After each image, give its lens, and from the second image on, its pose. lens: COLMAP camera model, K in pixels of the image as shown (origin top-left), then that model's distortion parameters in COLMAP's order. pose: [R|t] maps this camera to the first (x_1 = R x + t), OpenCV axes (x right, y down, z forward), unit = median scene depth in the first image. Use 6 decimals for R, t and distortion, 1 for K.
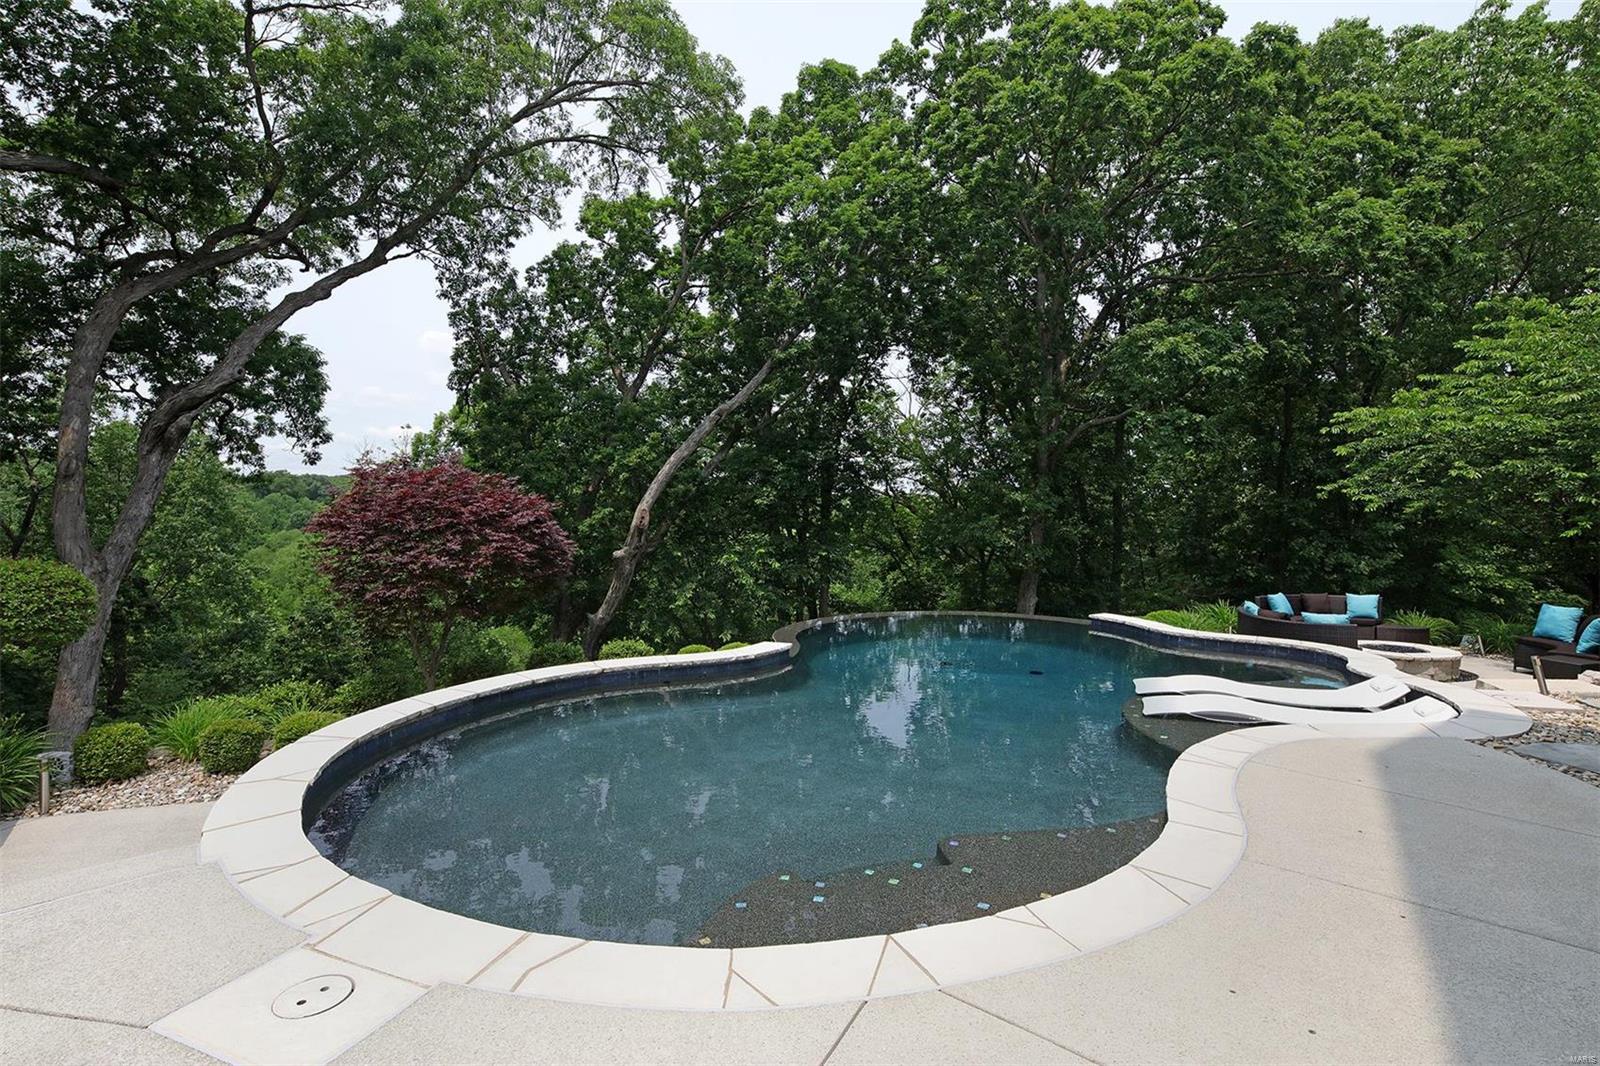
lens RADIAL K [[801.0, 0, 806.8], [0, 801.0, 540.3], [0, 0, 1]] dist [-0.004377, -0.001759]
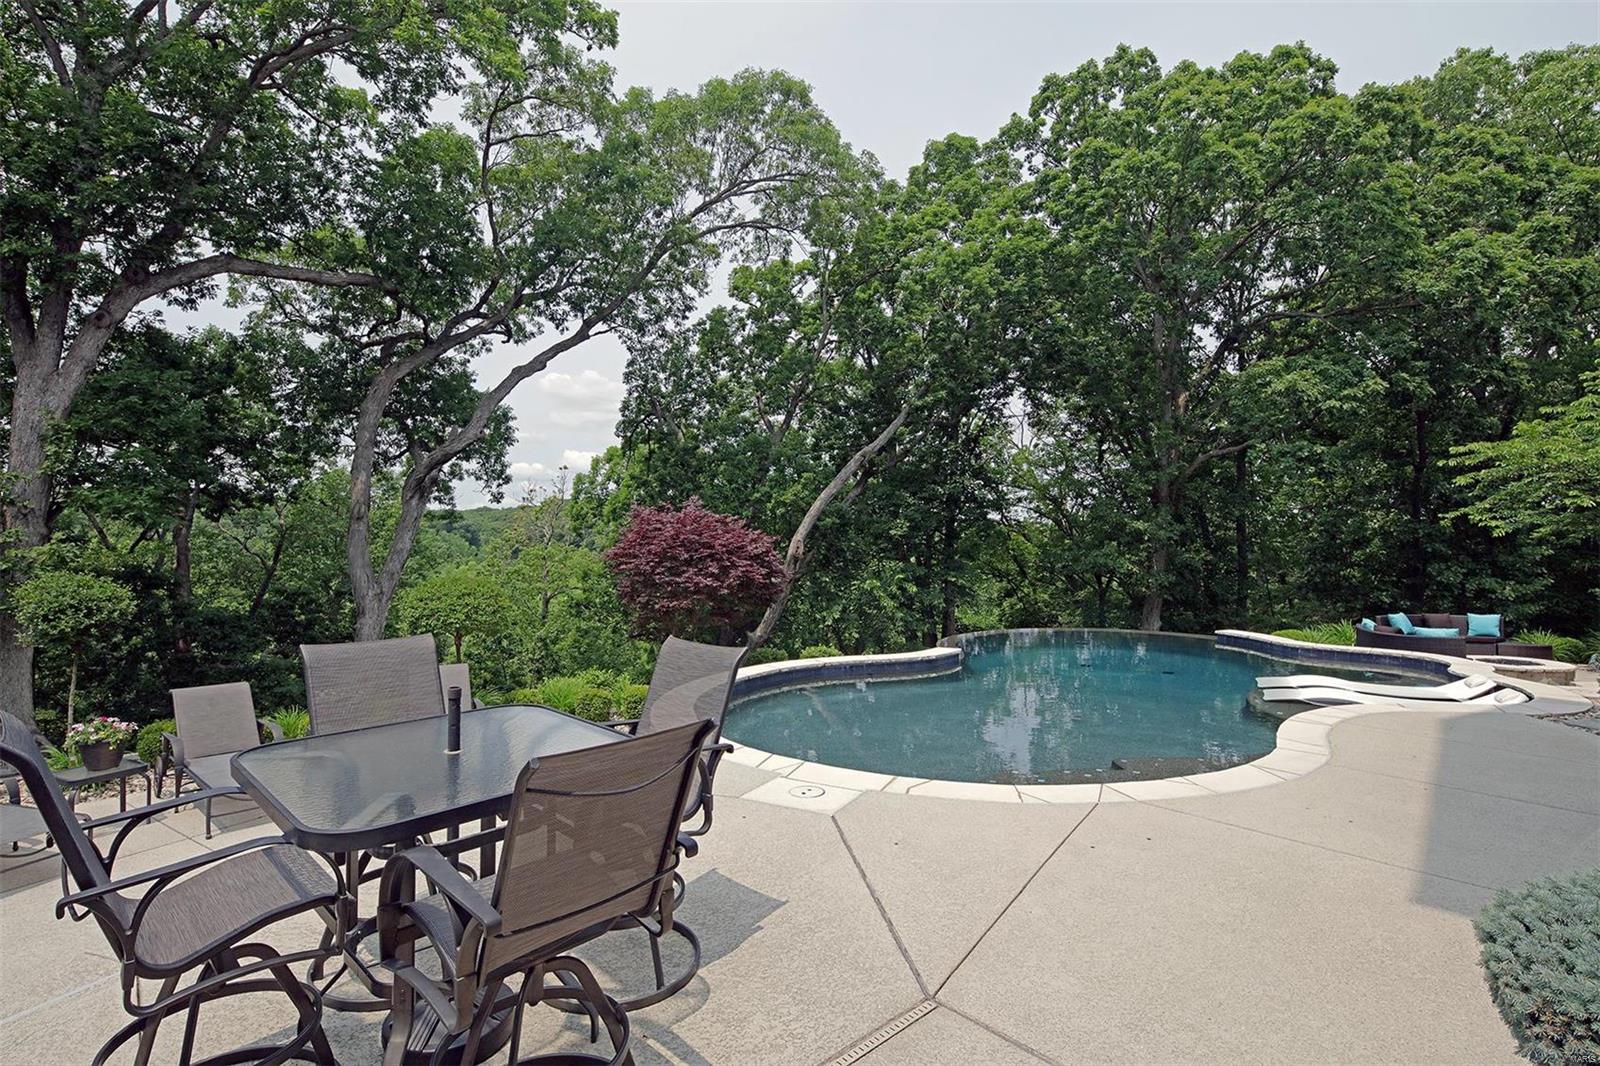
lens RADIAL K [[801.0, 0, 791.9], [0, 801.0, 533.0], [0, 0, 1]] dist [-0.004377, -0.001759]
pose [[0.989722, -0.009347, -0.142698, -0.044074], [0.002950, 0.998984, -0.044974, 0.002256], [0.142974, 0.044091, 0.988744, -0.120665]]
